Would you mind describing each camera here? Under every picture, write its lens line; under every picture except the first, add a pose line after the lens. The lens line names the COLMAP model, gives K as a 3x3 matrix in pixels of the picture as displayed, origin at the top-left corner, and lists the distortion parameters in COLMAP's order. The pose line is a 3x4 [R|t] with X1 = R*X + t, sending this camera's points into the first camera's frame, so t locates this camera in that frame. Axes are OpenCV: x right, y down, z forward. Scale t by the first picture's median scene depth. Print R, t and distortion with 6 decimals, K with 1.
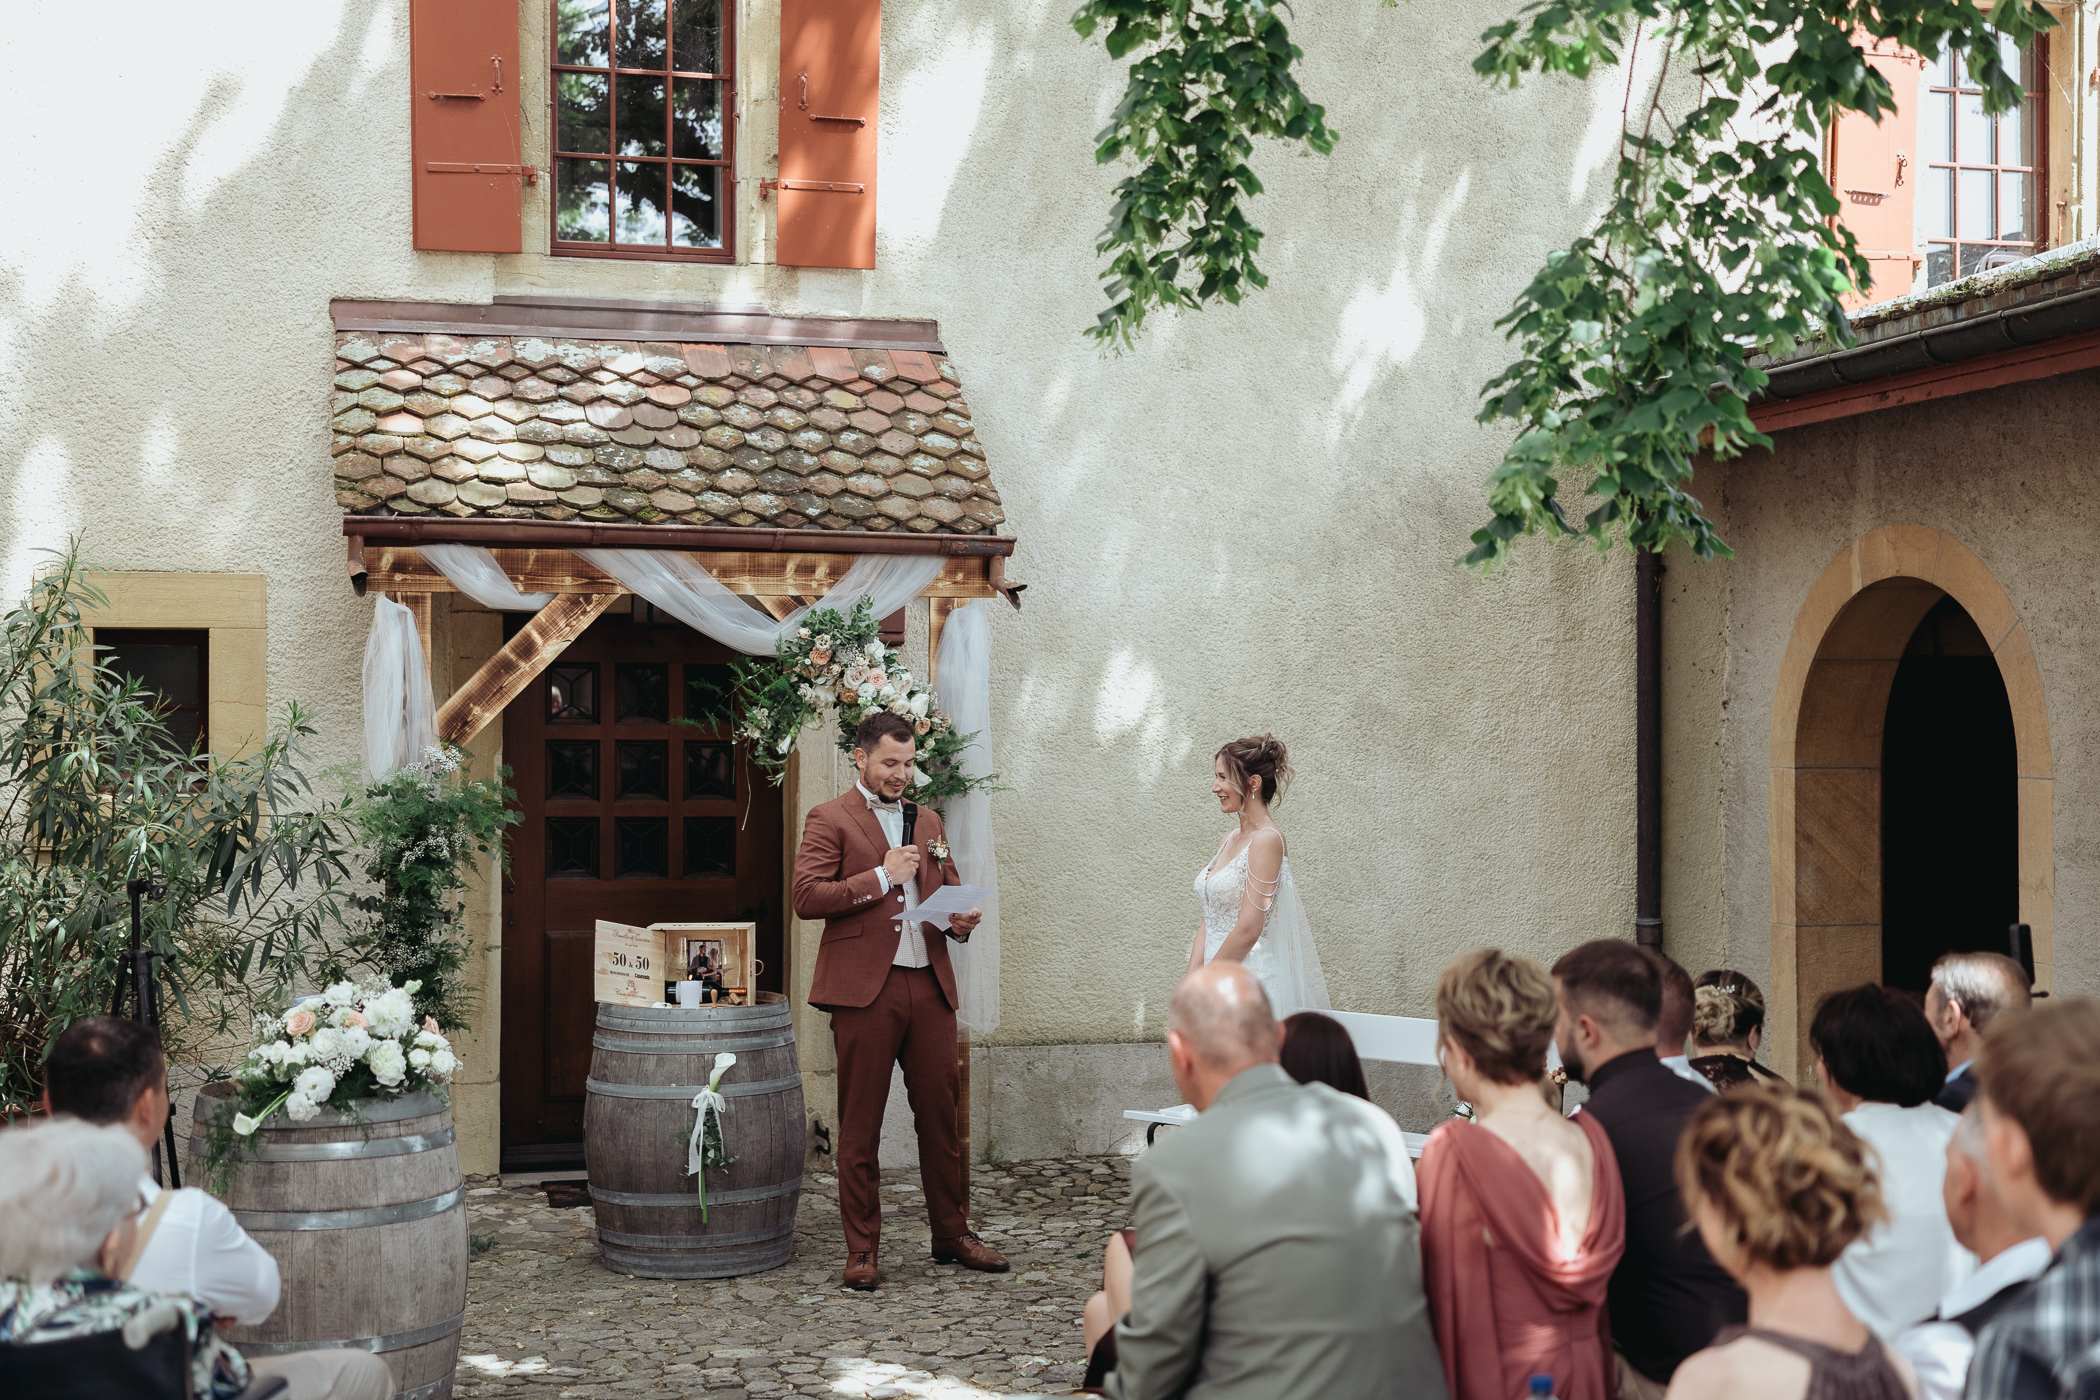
lens RADIAL K [[2279.0, 0, 1041.5], [0, 2279.0, 711.2], [0, 0, 1]] dist [-0.002215, 0.000000]
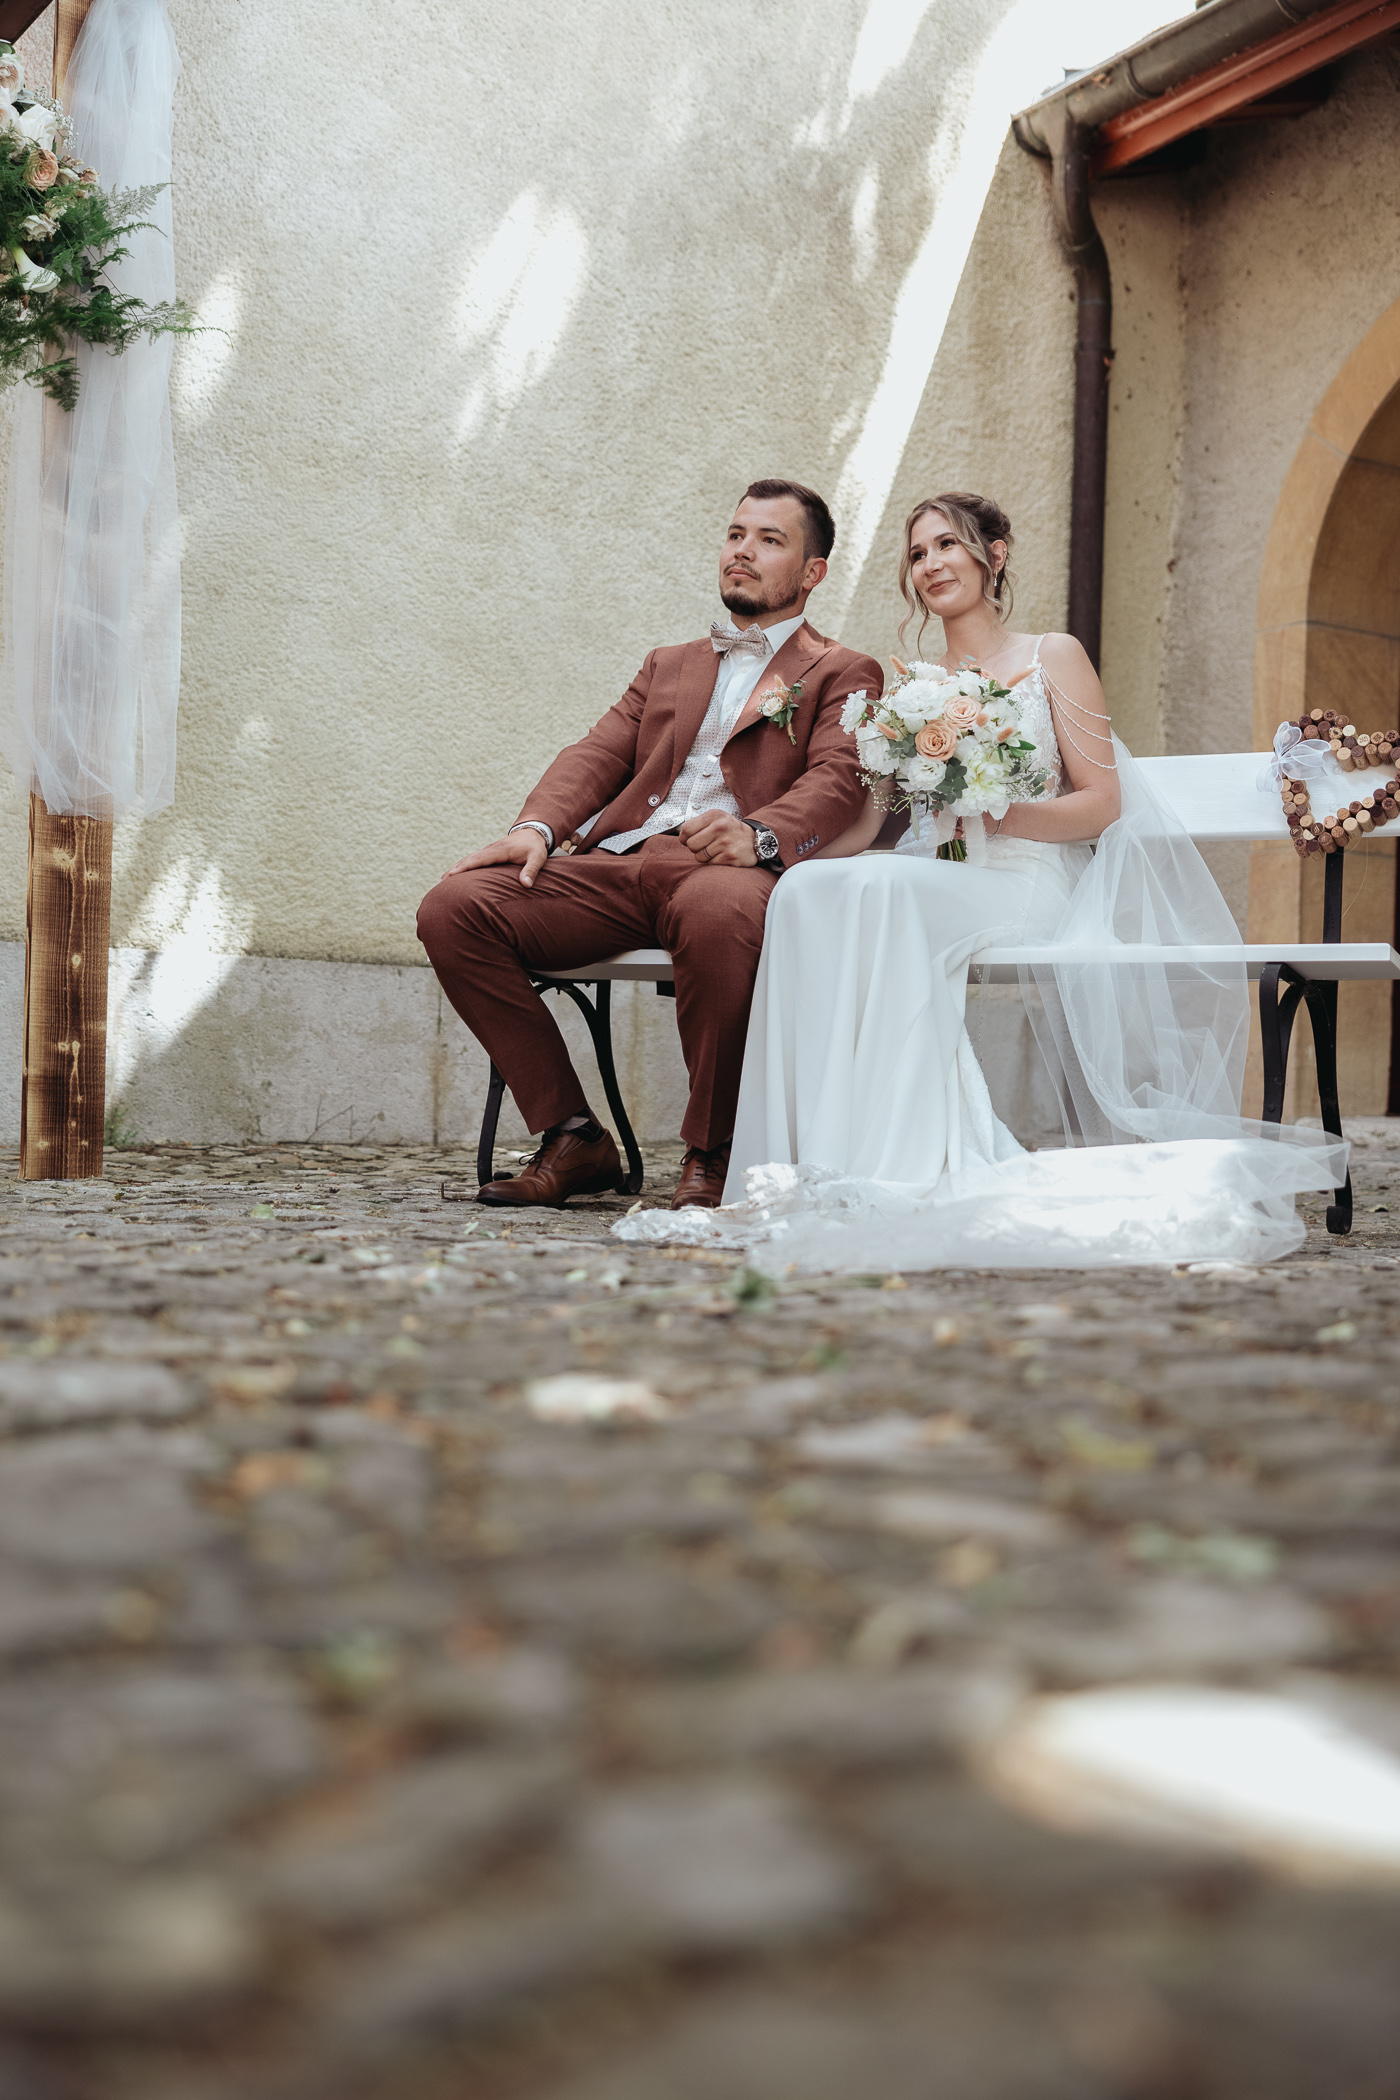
lens RADIAL K [[2279.0, 0, 699.0], [0, 2279.0, 1031.0], [0, 0, 1]] dist [-0.002215, 0.000000]
pose [[0.964332, 0.026684, 0.263347, -0.030777], [-0.037898, 0.998574, 0.037596, 0.131593], [-0.261968, -0.046236, 0.963968, 0.367816]]
